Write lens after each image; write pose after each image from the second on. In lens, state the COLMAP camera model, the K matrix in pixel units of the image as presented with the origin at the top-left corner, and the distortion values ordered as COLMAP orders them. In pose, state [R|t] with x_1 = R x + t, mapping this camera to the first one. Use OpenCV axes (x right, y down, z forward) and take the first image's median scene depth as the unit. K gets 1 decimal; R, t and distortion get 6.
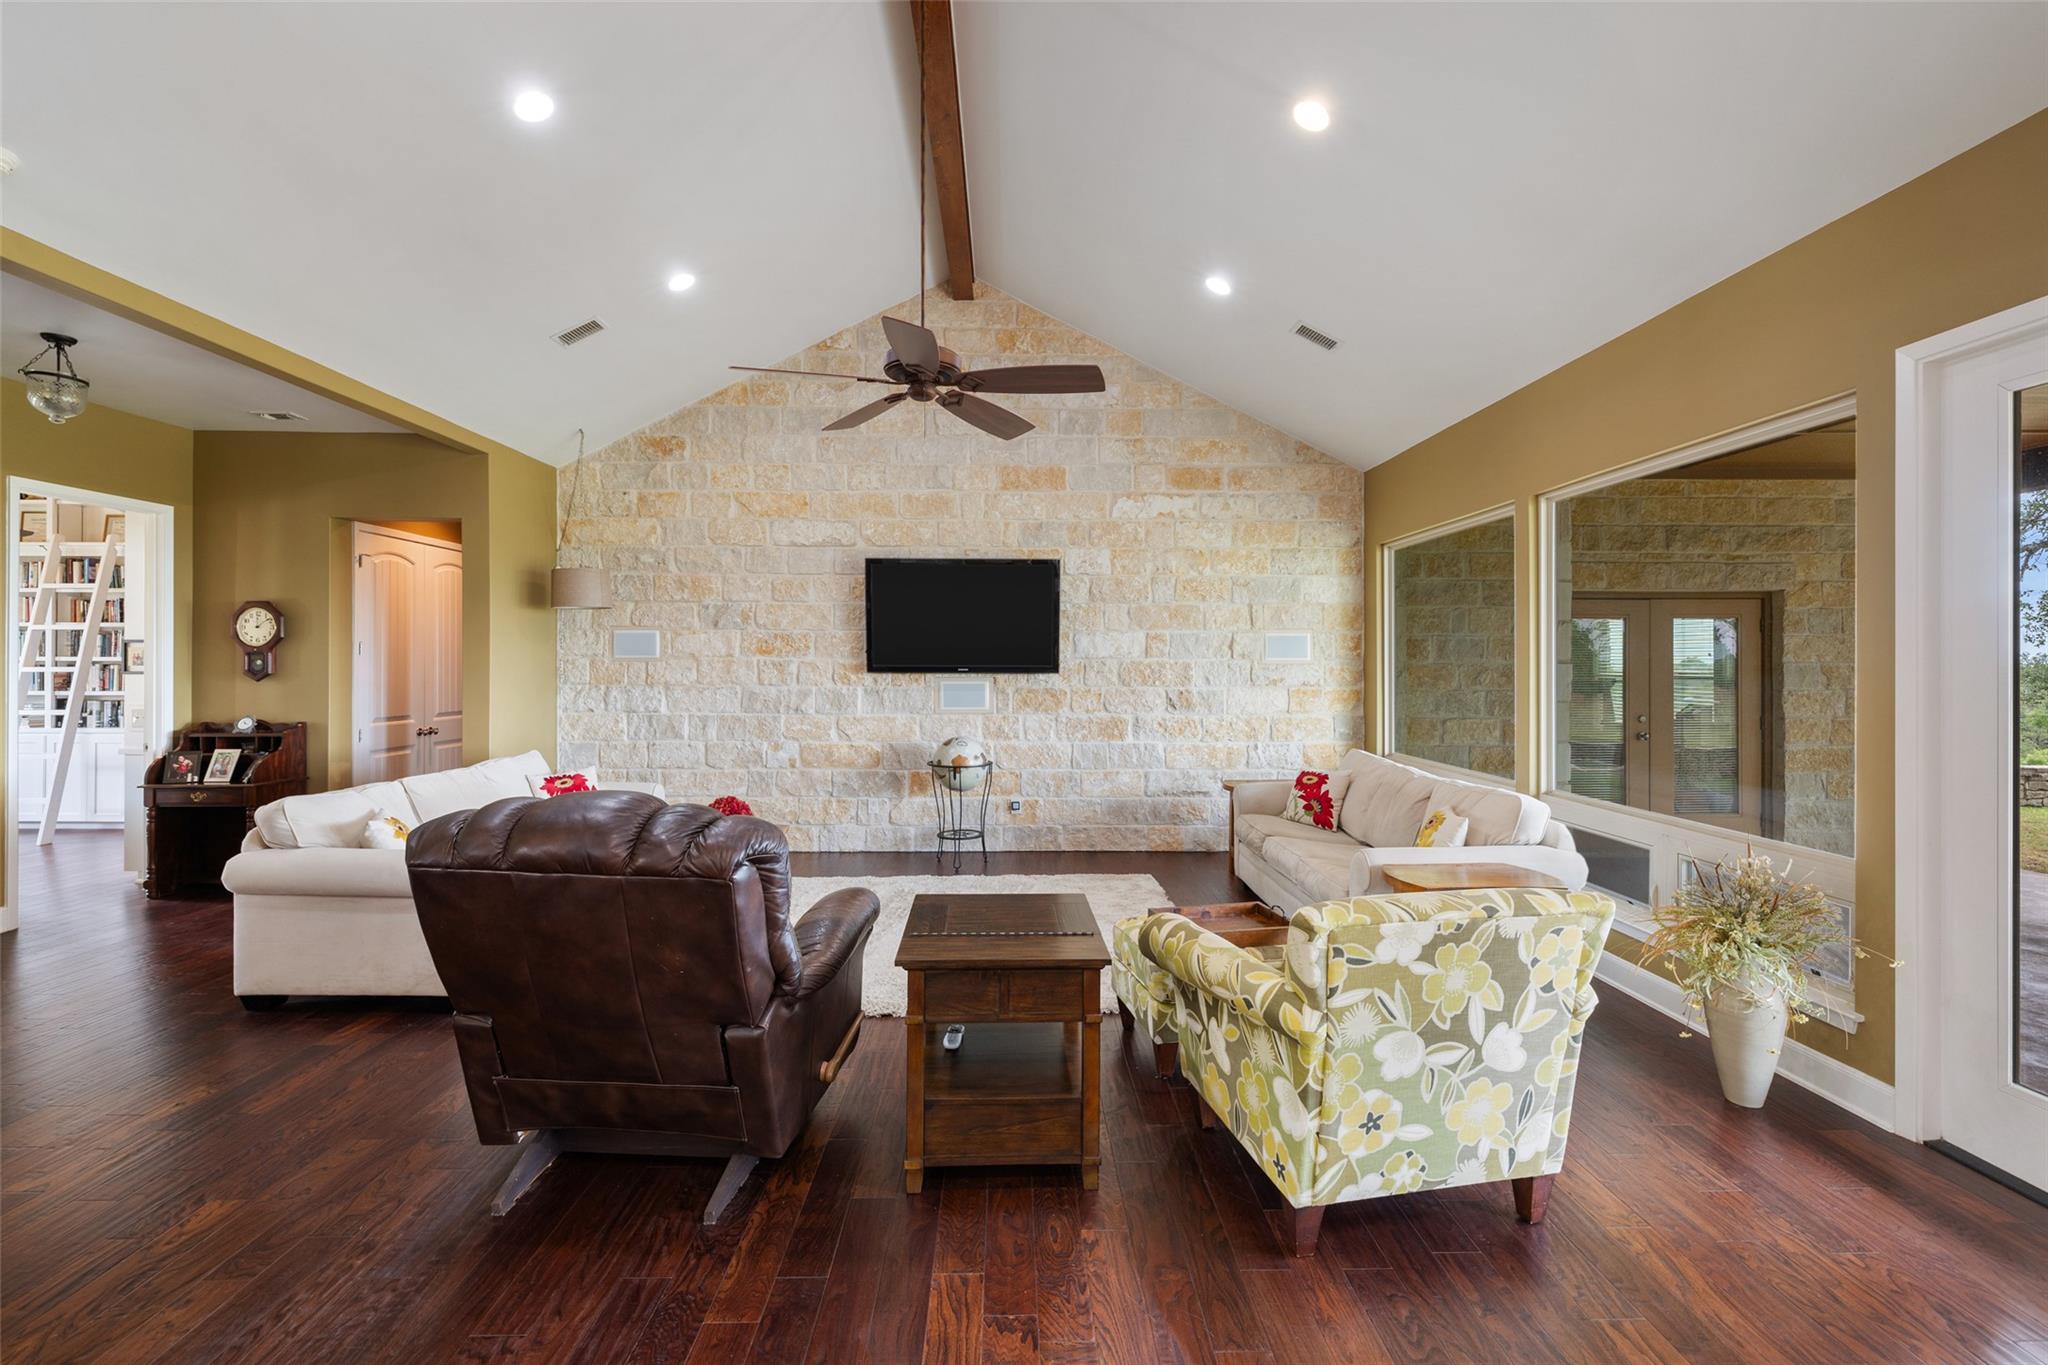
lens RADIAL K [[860.7, 0, 1017.1], [0, 860.7, 660.7], [0, 0, 1]] dist [0.000193, -0.001301]
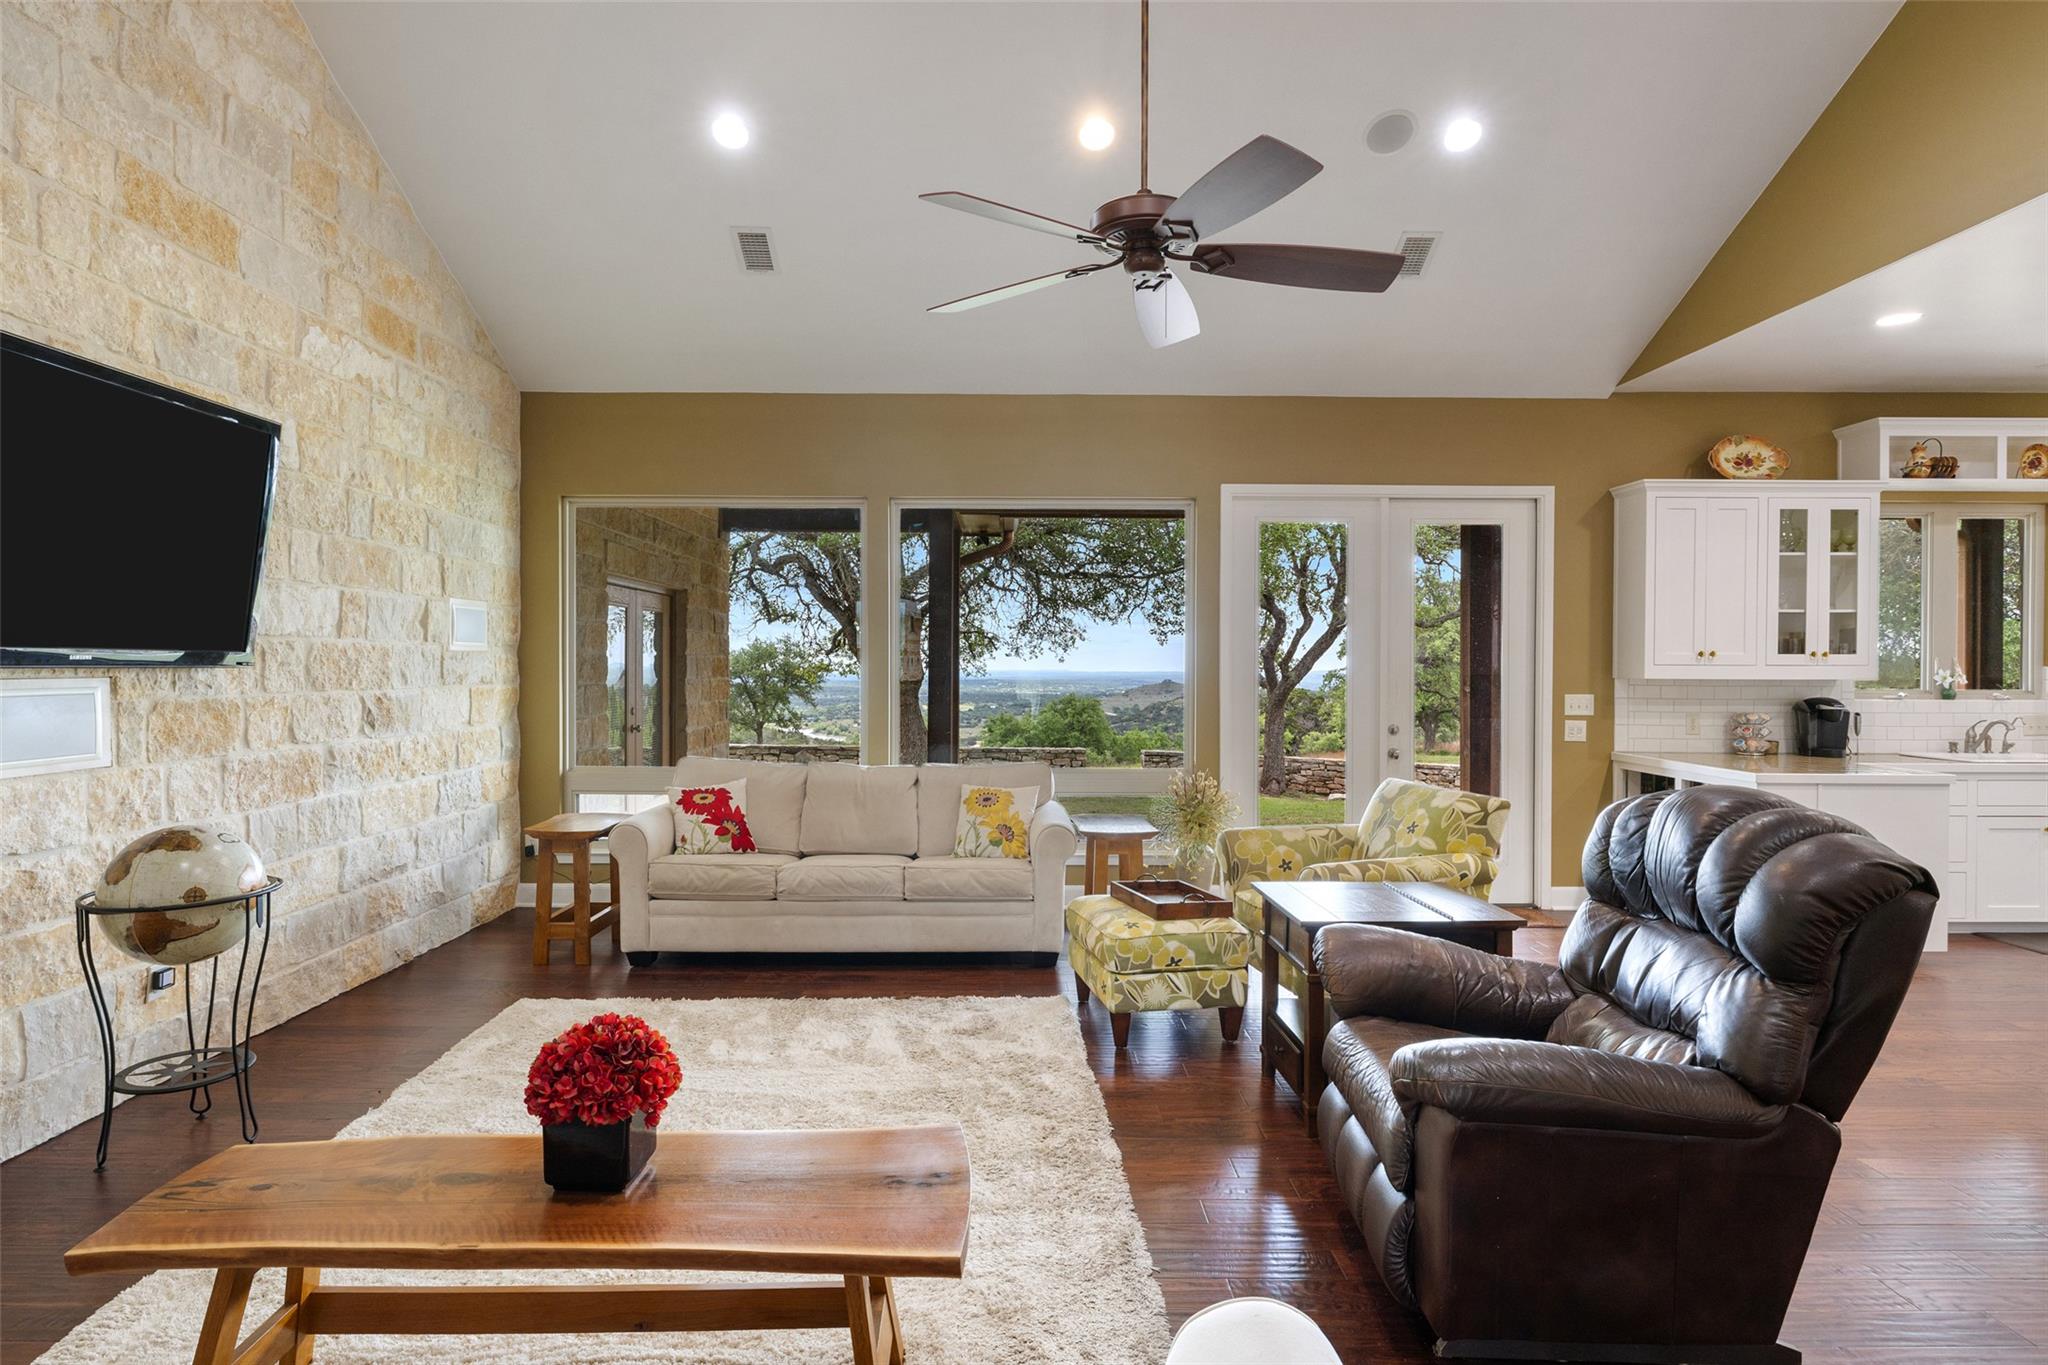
lens RADIAL K [[1101.3, 0, 1011.0], [0, 1101.3, 670.5], [0, 0, 1]] dist [0.001977, 0.000045]
pose [[0.005209, -0.006268, 0.999967, -0.539073], [-0.007224, 0.999954, 0.006305, 0.010202], [-0.999960, -0.007257, 0.005164, 0.578052]]
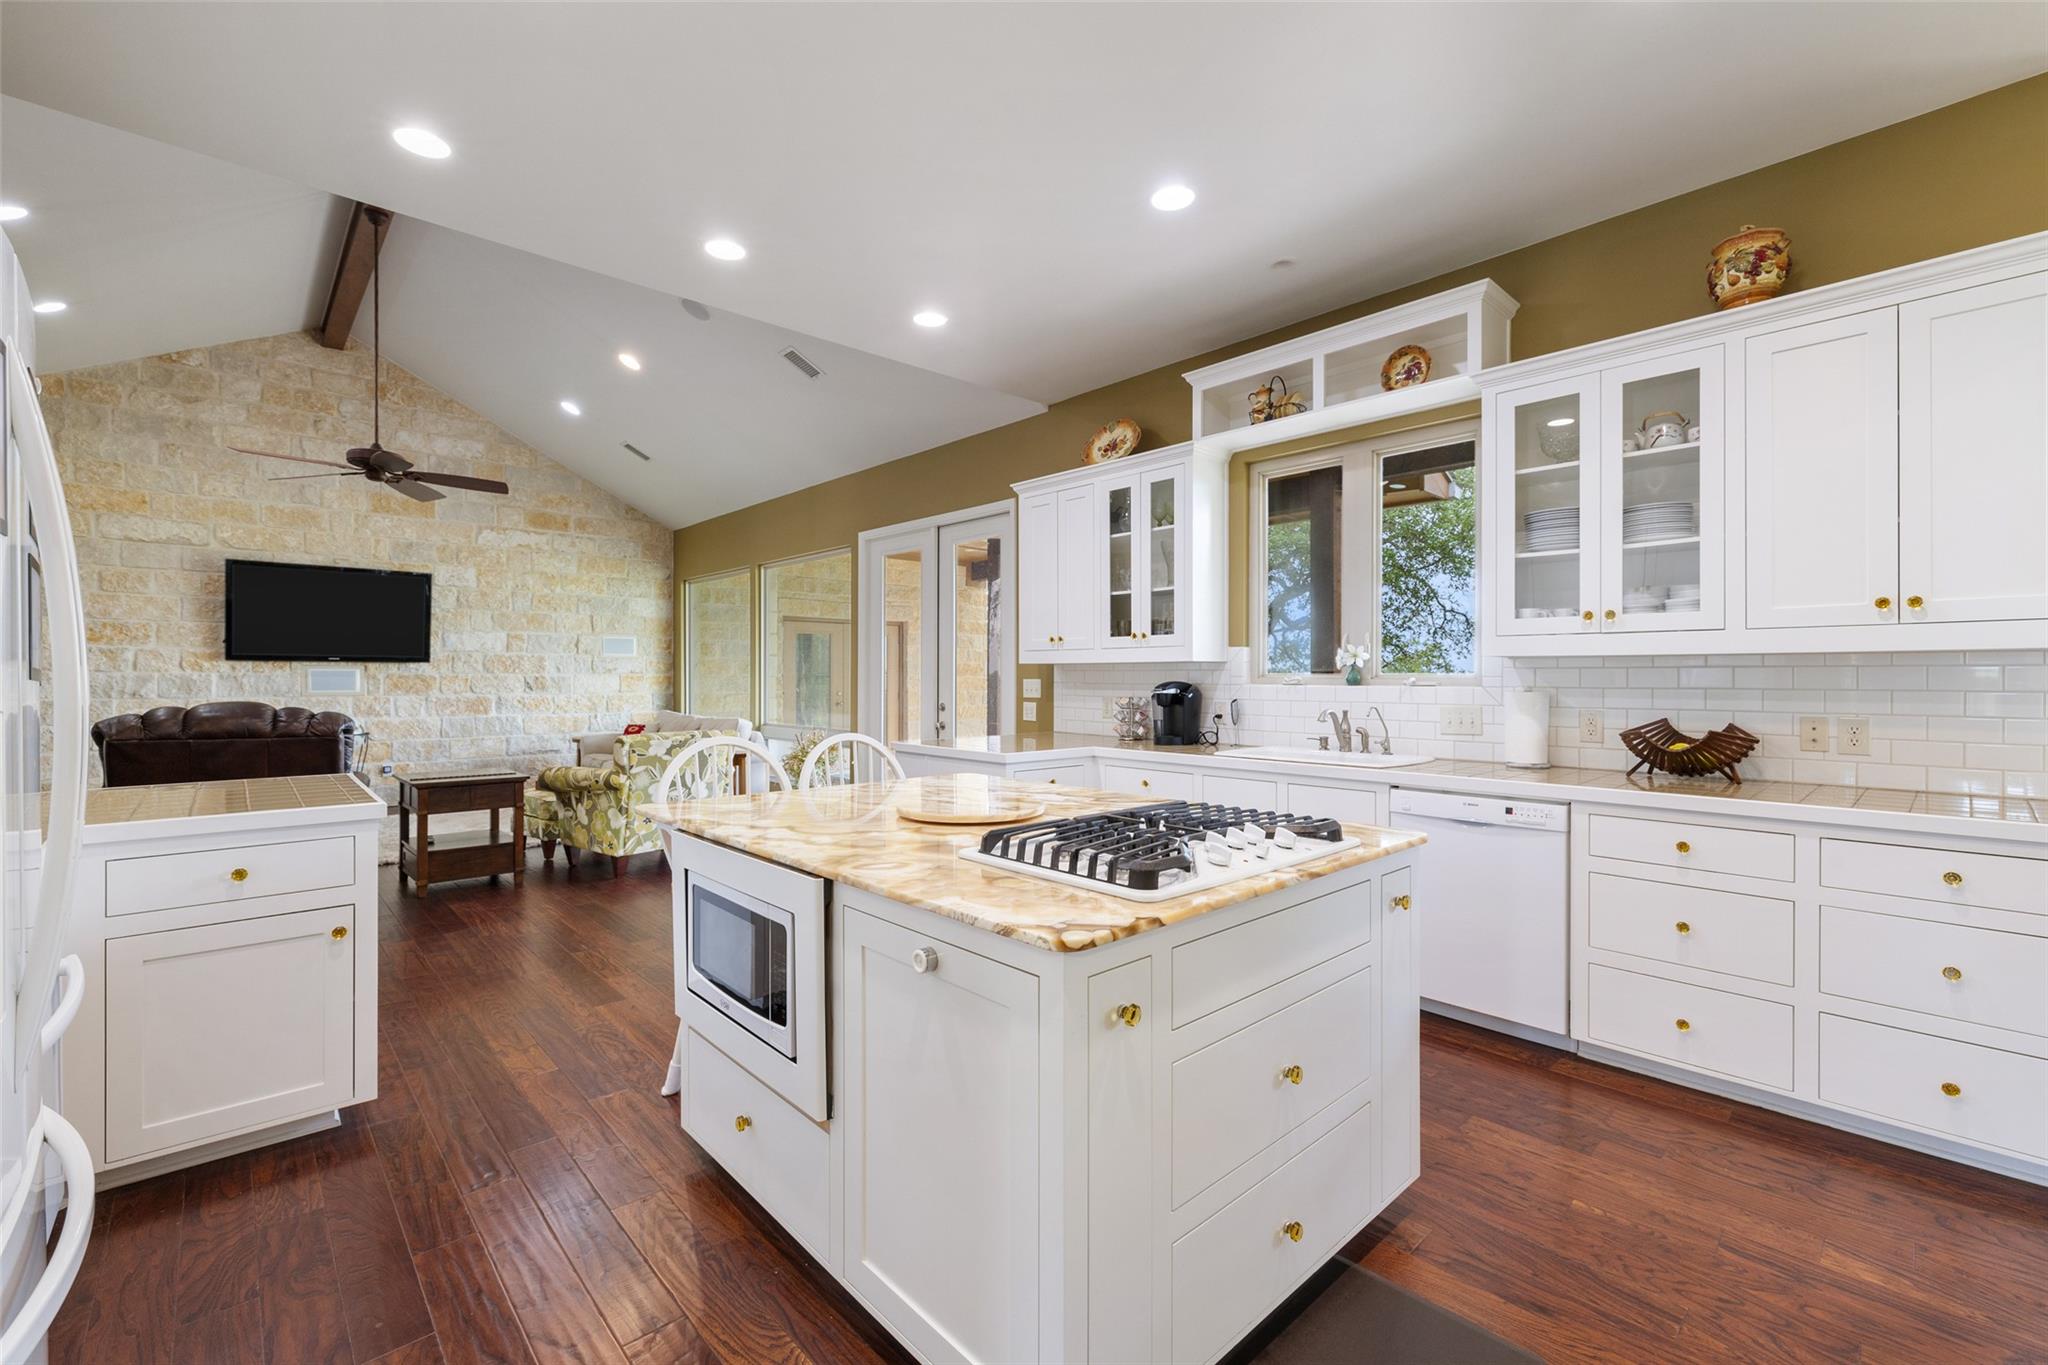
lens RADIAL K [[860.7, 0, 1021.4], [0, 860.7, 677.9], [0, 0, 1]] dist [0.000193, -0.001301]
pose [[0.741843, -0.001773, 0.670571, -0.153932], [-0.002330, 0.999984, 0.005221, 0.028160], [-0.670569, -0.005435, 0.741827, -0.524506]]
